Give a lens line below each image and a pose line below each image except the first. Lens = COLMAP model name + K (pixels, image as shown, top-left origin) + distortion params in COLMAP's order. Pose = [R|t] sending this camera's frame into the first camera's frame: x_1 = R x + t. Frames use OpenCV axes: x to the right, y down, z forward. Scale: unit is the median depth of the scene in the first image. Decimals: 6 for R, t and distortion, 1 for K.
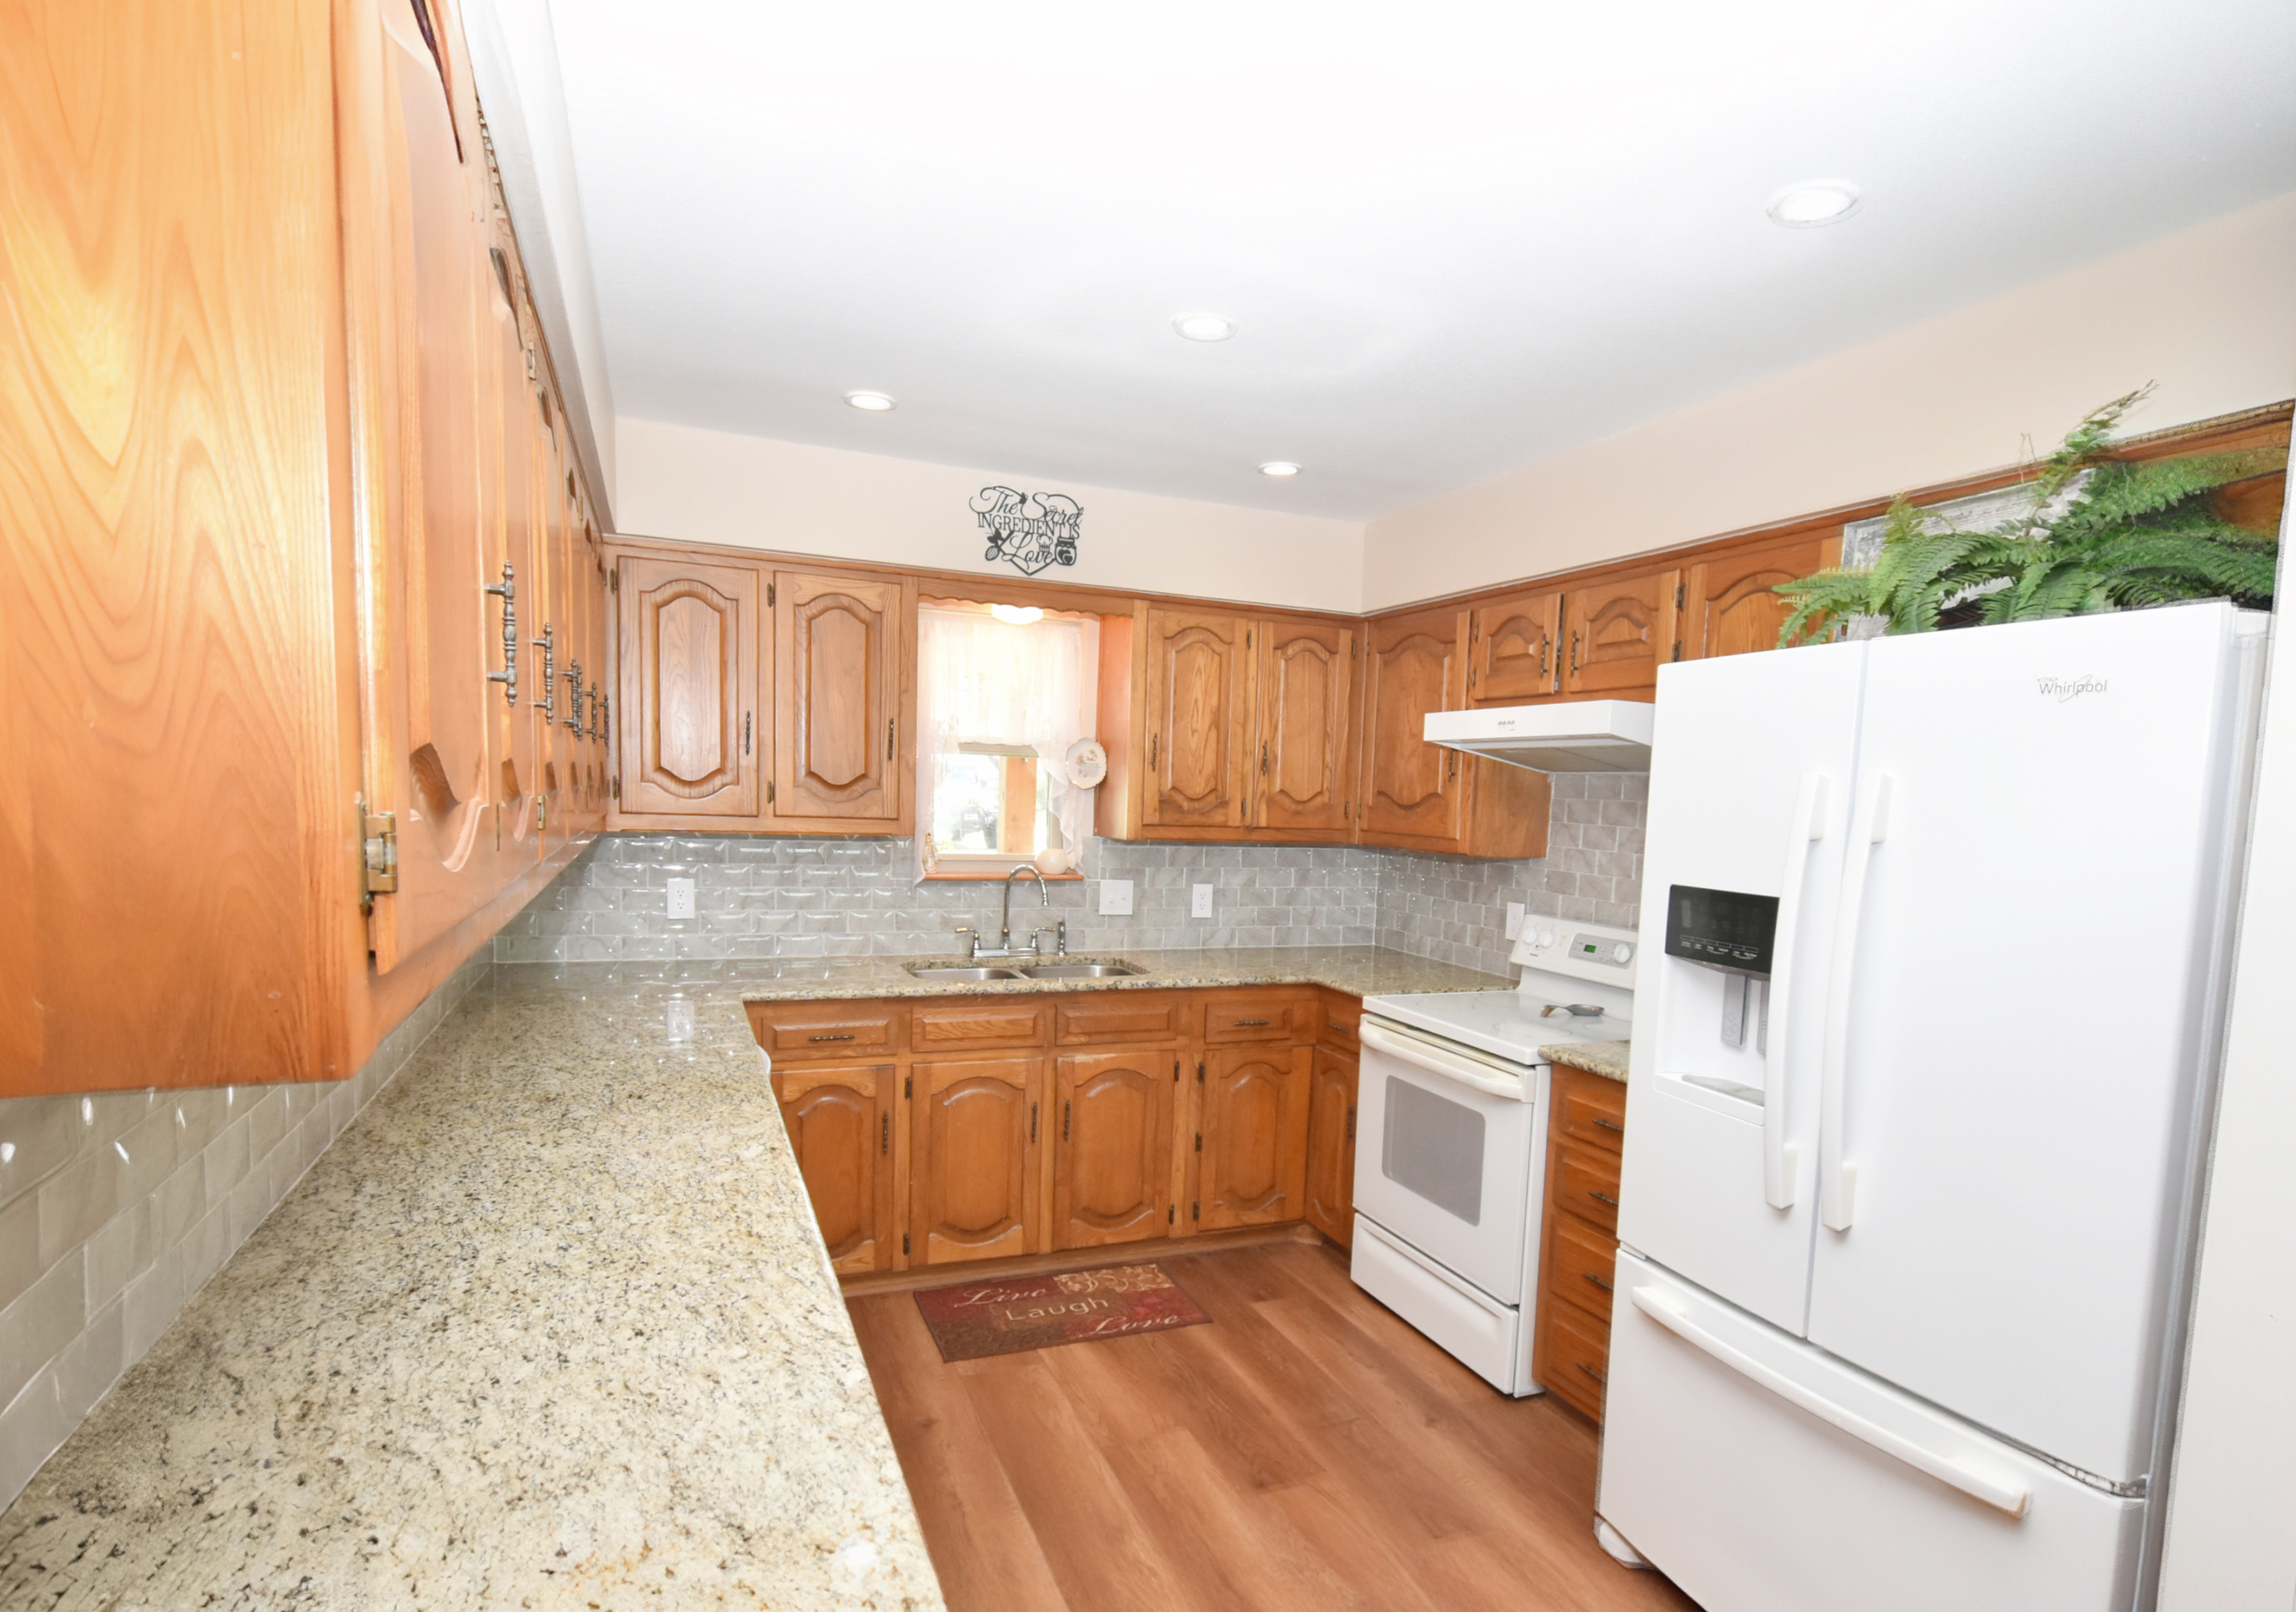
lens RADIAL K [[1166.9, 0, 1148.8], [0, 1166.9, 905.5], [0, 0, 1]] dist [-0.001783, -0.000174]
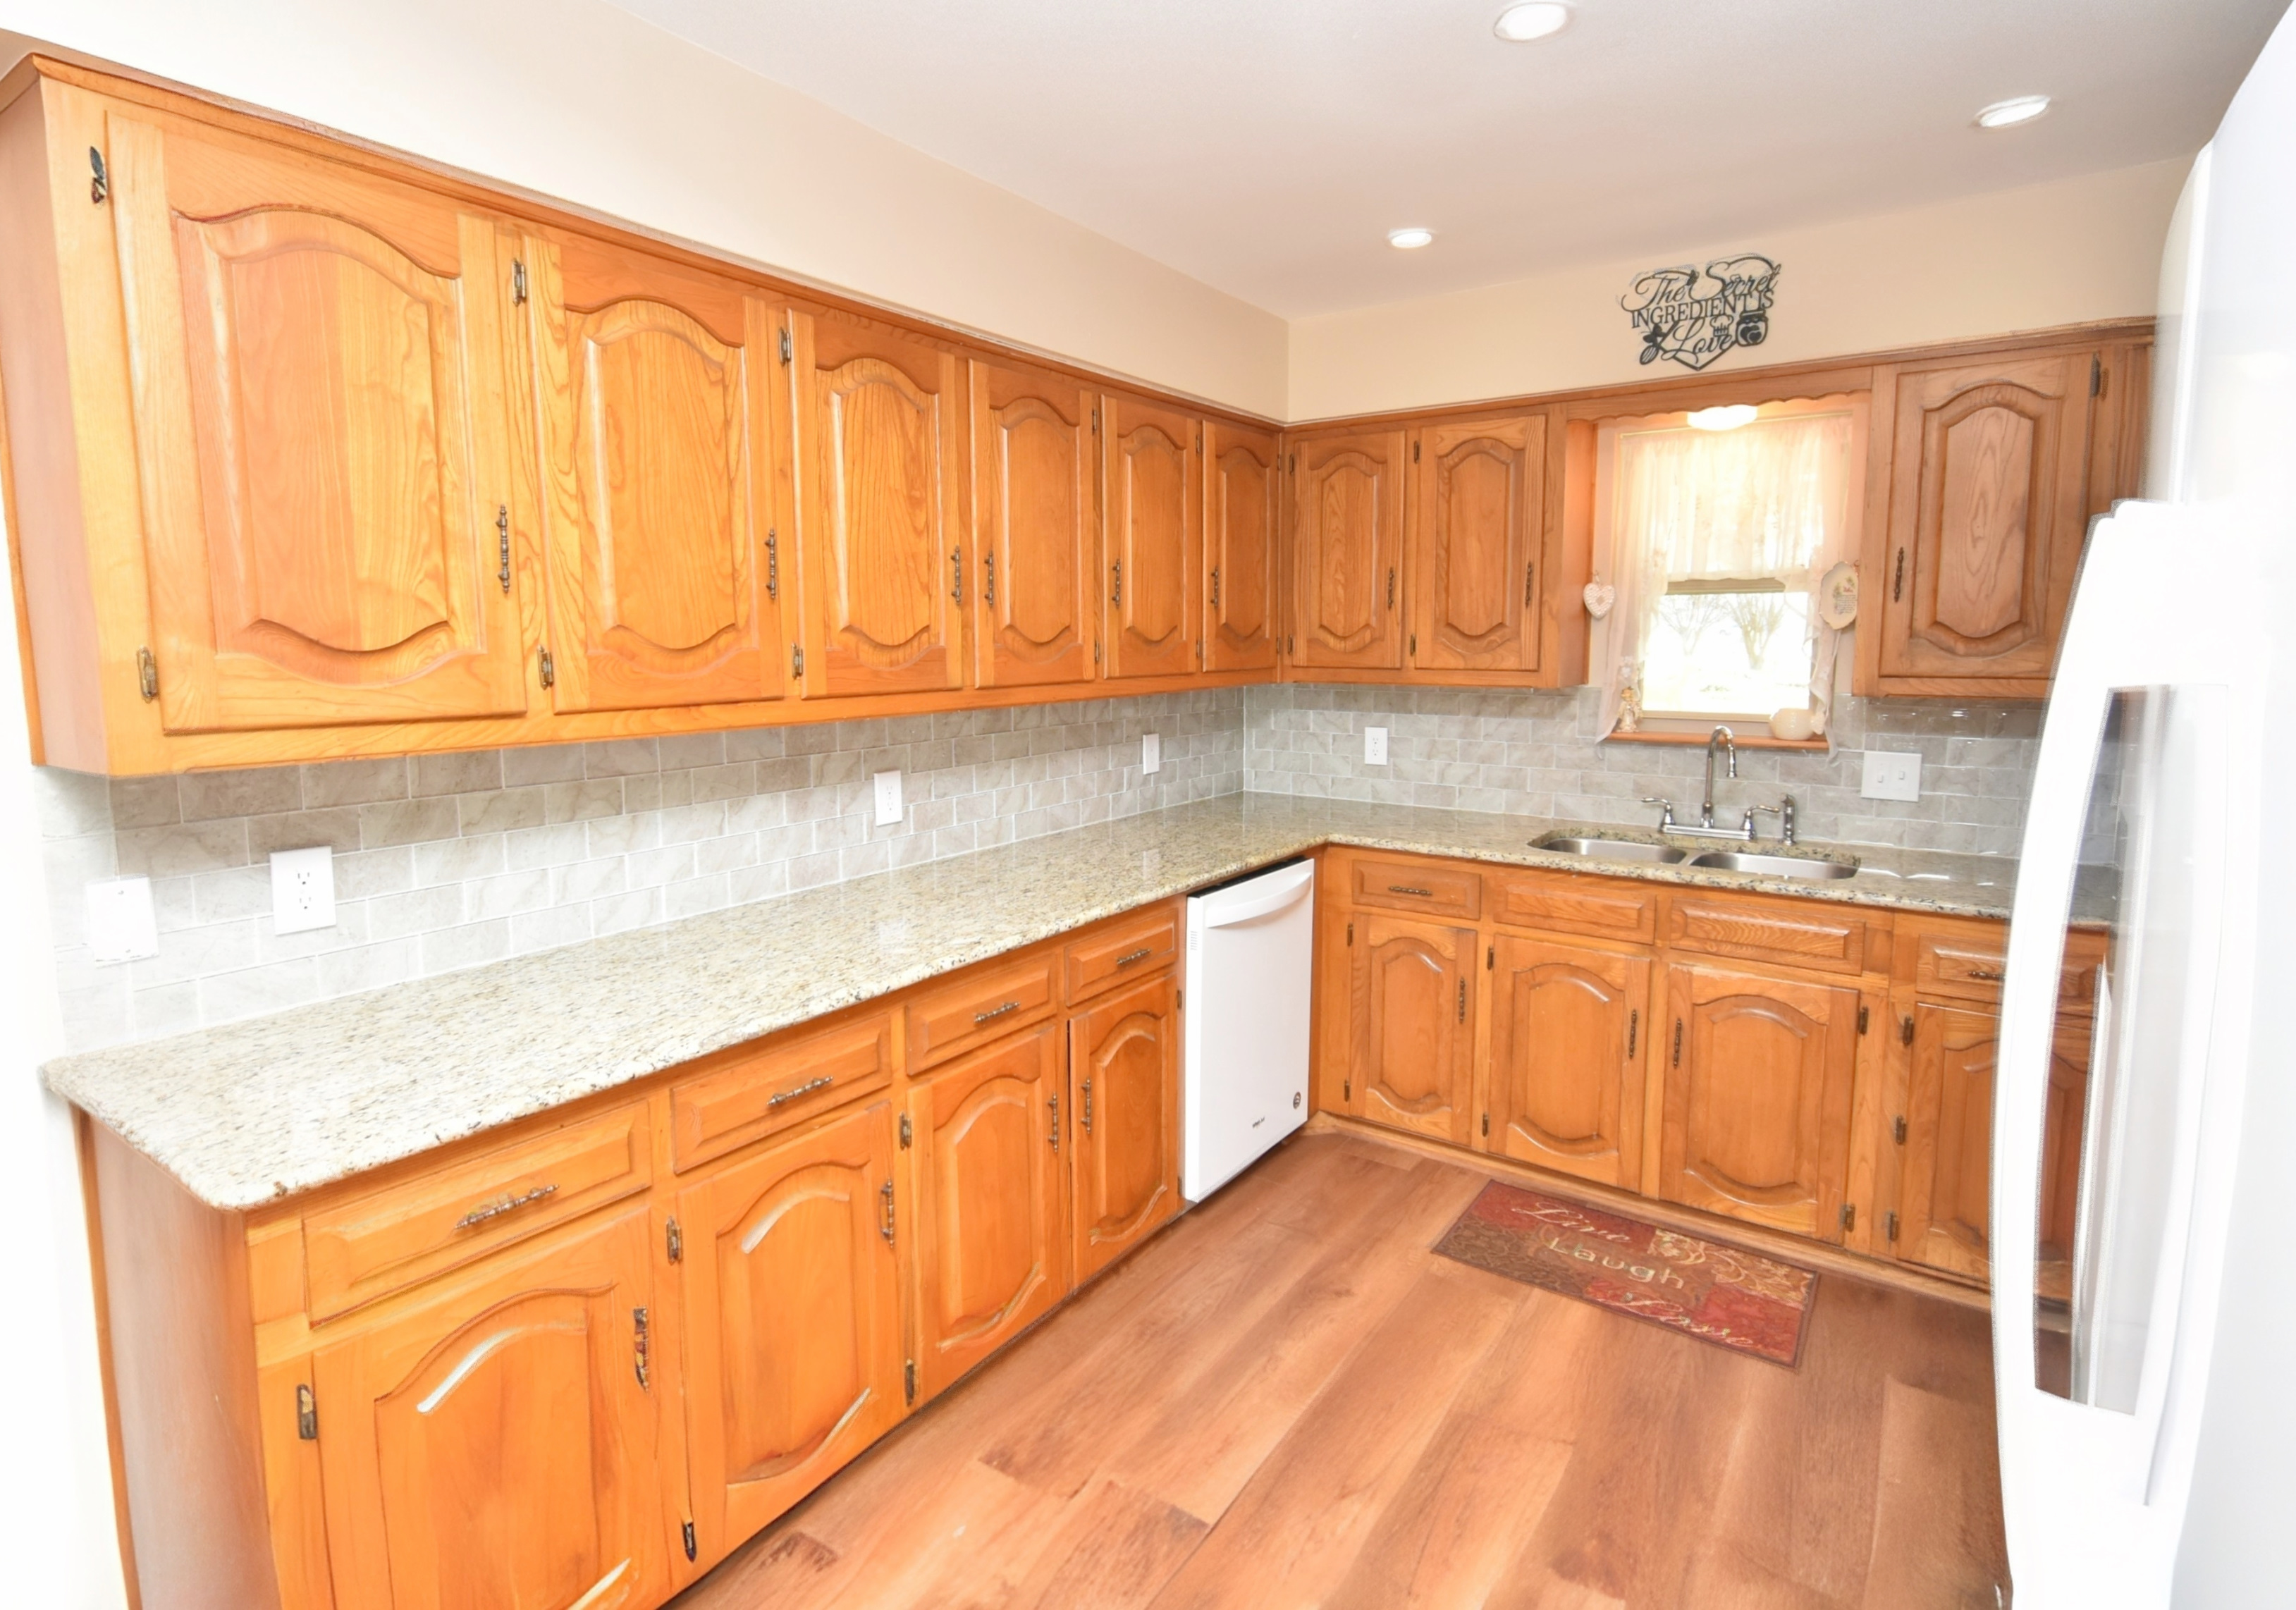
lens RADIAL K [[1130.7, 0, 1150.3], [0, 1130.7, 755.9], [0, 0, 1]] dist [0.004200, 0.000289]
pose [[0.540675, 0.055201, -0.839418, 0.376966], [-0.060324, 0.997820, 0.026762, -0.012203], [0.839066, 0.036168, 0.542827, 0.263480]]
